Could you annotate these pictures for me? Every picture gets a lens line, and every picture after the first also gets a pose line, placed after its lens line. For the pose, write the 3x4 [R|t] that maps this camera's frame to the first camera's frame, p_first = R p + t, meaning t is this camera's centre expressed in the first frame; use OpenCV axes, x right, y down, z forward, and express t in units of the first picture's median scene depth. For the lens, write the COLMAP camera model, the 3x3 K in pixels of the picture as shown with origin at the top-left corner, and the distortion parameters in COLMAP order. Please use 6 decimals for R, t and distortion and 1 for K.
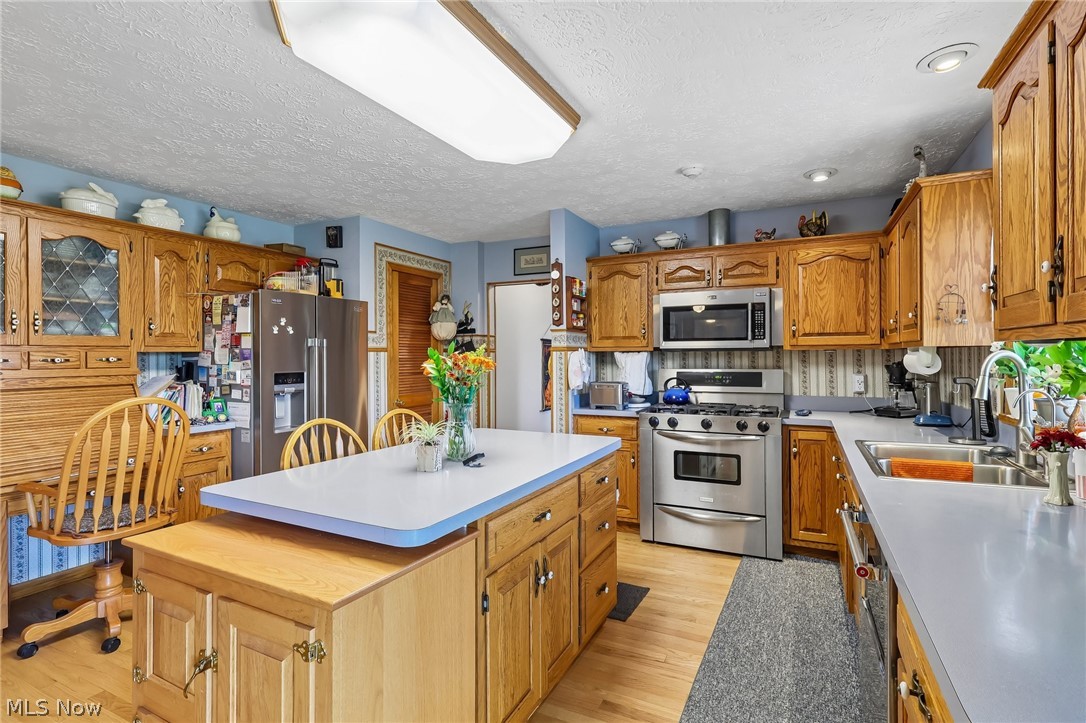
lens RADIAL K [[512.7, 0, 550.1], [0, 512.7, 360.5], [0, 0, 1]] dist [0.002635, -0.000659]
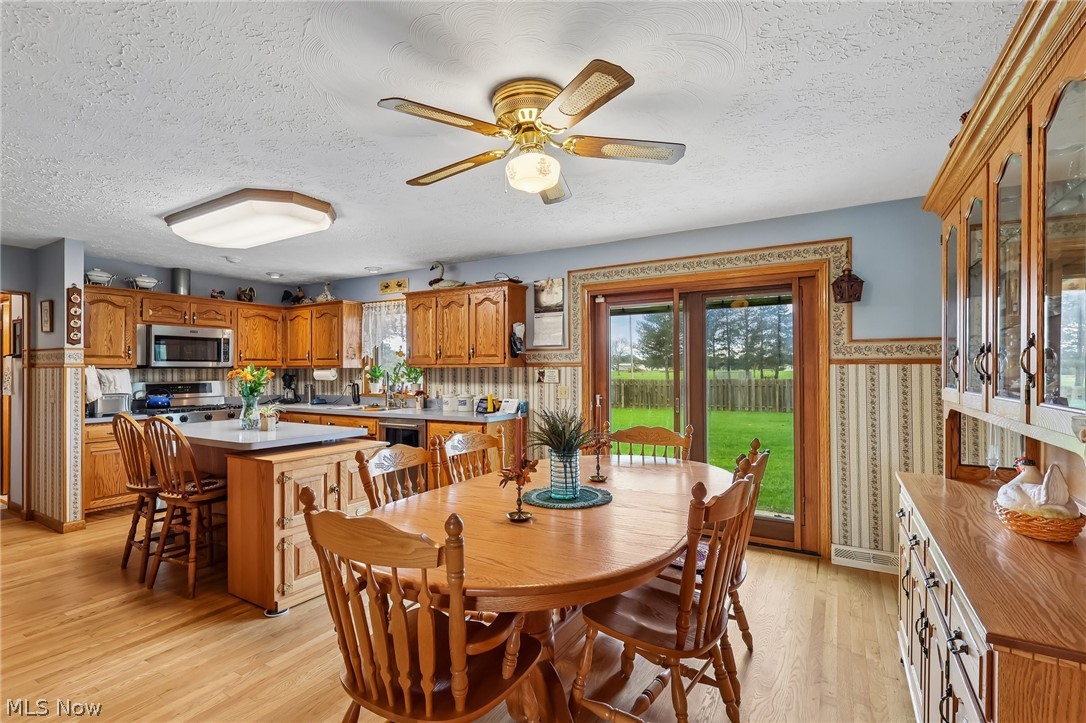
lens RADIAL K [[512.7, 0, 540.5], [0, 512.7, 363.9], [0, 0, 1]] dist [0.002635, -0.000659]
pose [[0.075660, 0.017703, 0.996977, -1.110193], [0.012323, 0.999749, -0.018688, 0.007509], [-0.997058, 0.013700, 0.075423, -0.093192]]
